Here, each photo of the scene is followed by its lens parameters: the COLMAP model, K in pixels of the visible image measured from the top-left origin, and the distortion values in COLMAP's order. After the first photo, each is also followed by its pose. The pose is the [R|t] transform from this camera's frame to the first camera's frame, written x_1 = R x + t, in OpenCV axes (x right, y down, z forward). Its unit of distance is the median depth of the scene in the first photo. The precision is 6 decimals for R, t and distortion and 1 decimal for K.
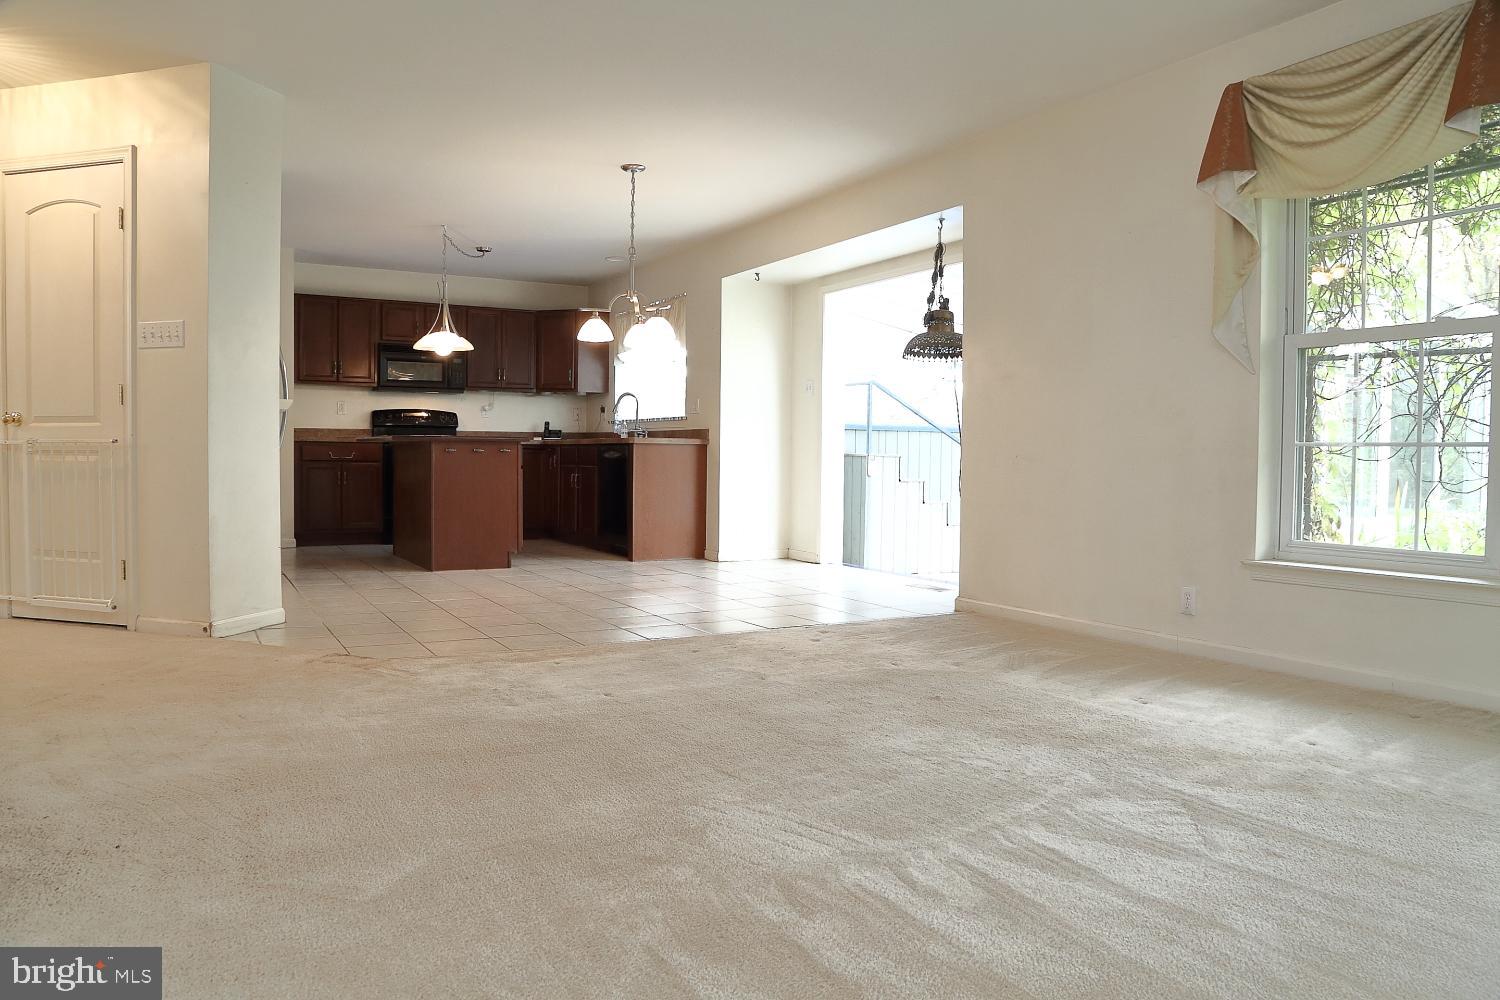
lens RADIAL K [[1011.4, 0, 750.0], [0, 1011.4, 500.0], [0, 0, 1]] dist [-0.129746, 0.064801]
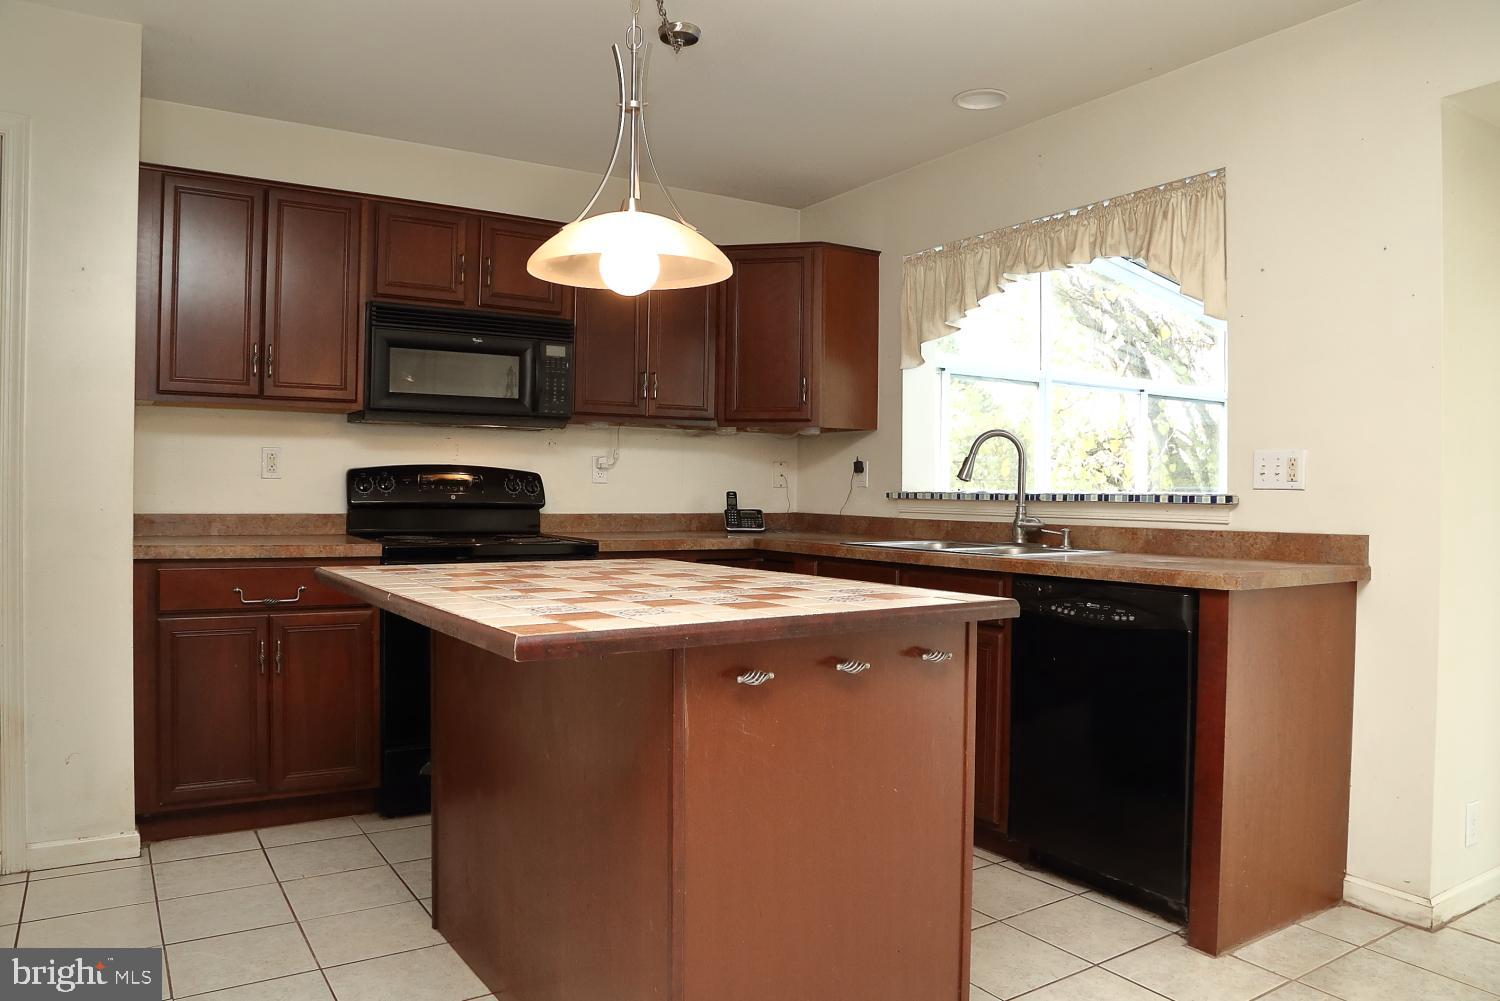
lens RADIAL K [[1038.3, 0, 750.0], [0, 1038.3, 500.5], [0, 0, 1]] dist [-0.085058, 0.003973]
pose [[0.998922, -0.000947, 0.046401, -0.242814], [0.002653, 0.999322, -0.036718, -0.063367], [-0.046334, 0.036802, 0.998248, 0.592124]]
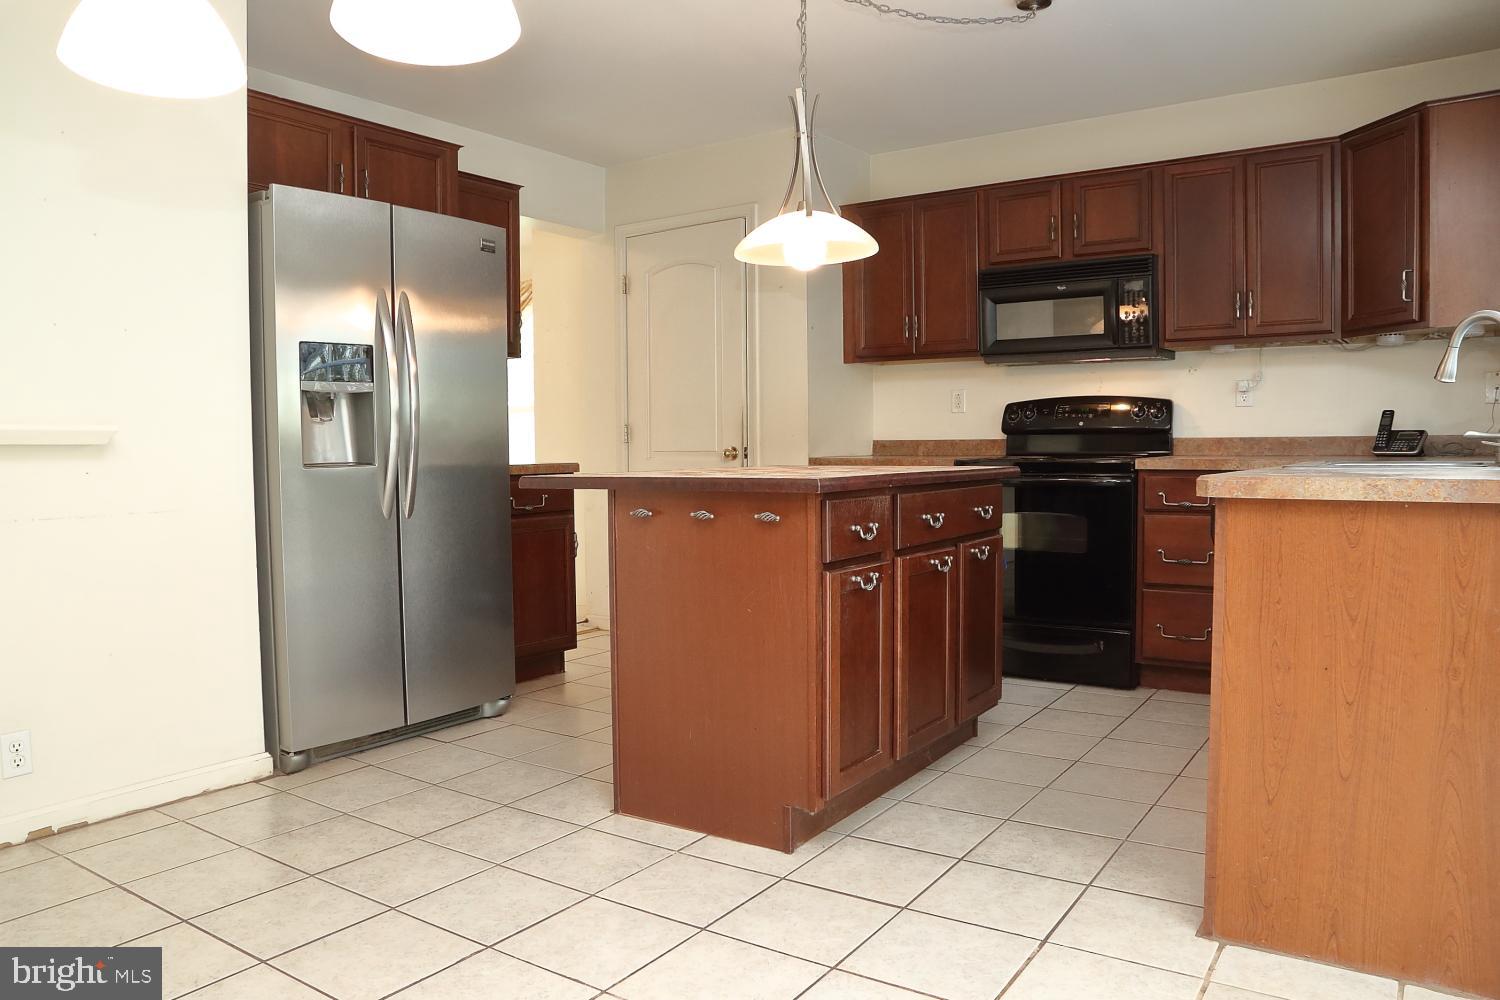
lens RADIAL K [[1050.8, 0, 750.0], [0, 1050.8, 500.0], [0, 0, 1]] dist [-0.114593, 0.055439]
pose [[0.430242, 0.033092, -0.902107, 0.060946], [-0.025736, 0.999371, 0.024386, -0.051053], [0.902347, 0.012725, 0.430823, 0.671671]]
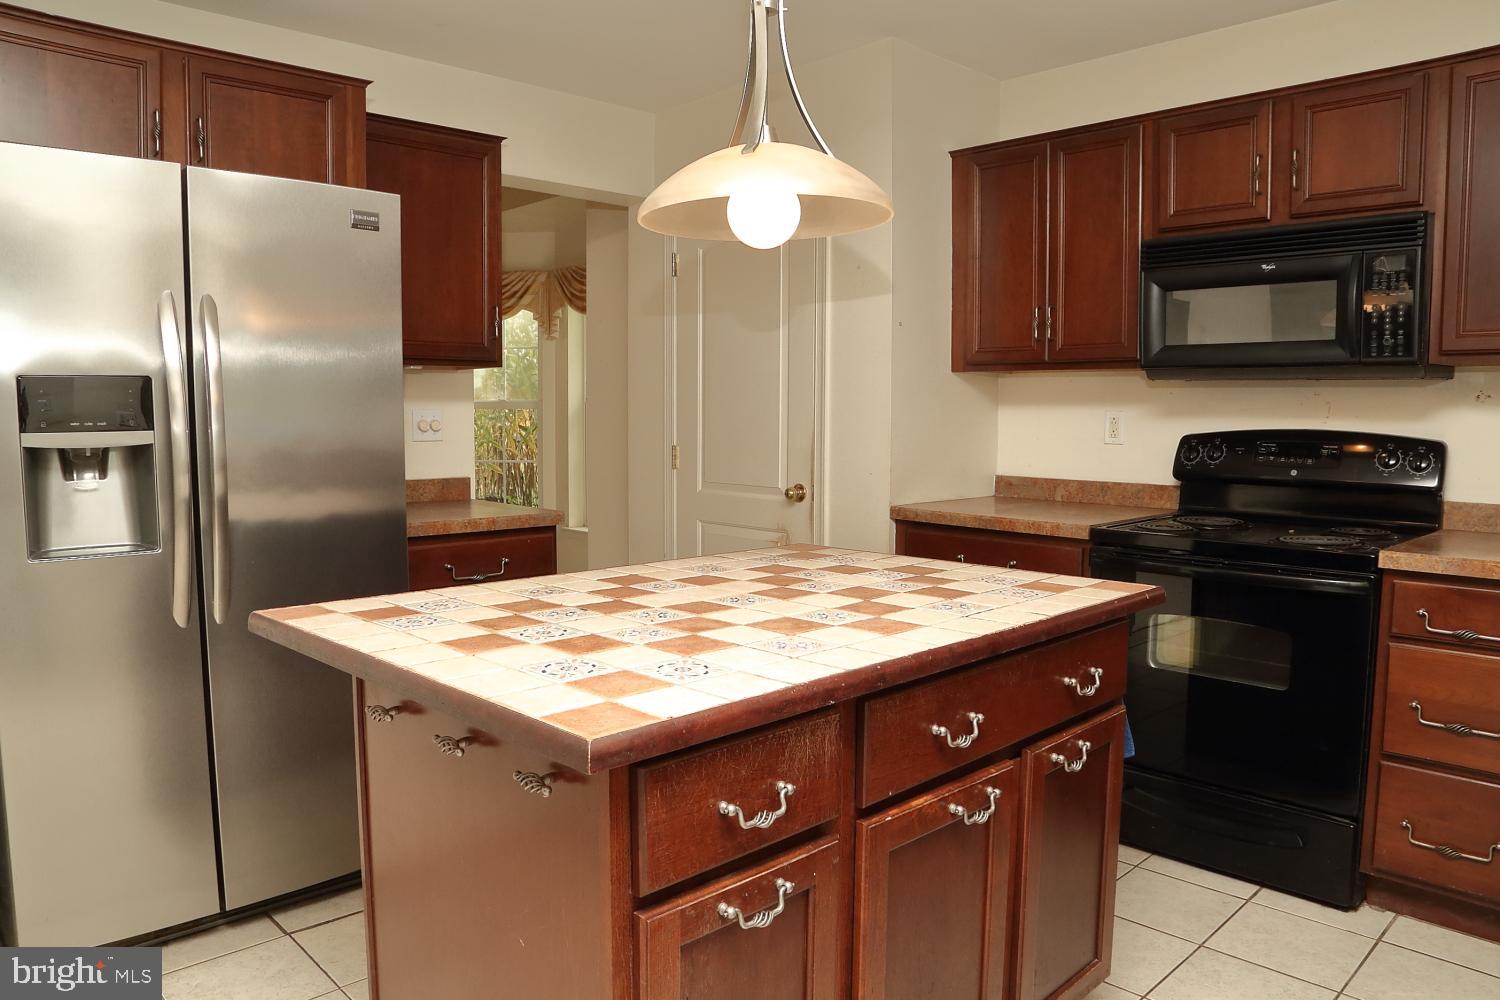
lens RADIAL K [[1050.8, 0, 750.0], [0, 1050.8, 500.0], [0, 0, 1]] dist [-0.114593, 0.055439]
pose [[0.242198, 0.071442, -0.967593, -0.059101], [-0.044659, 0.997049, 0.062438, -0.086340], [0.969198, 0.028090, 0.244674, 0.792849]]
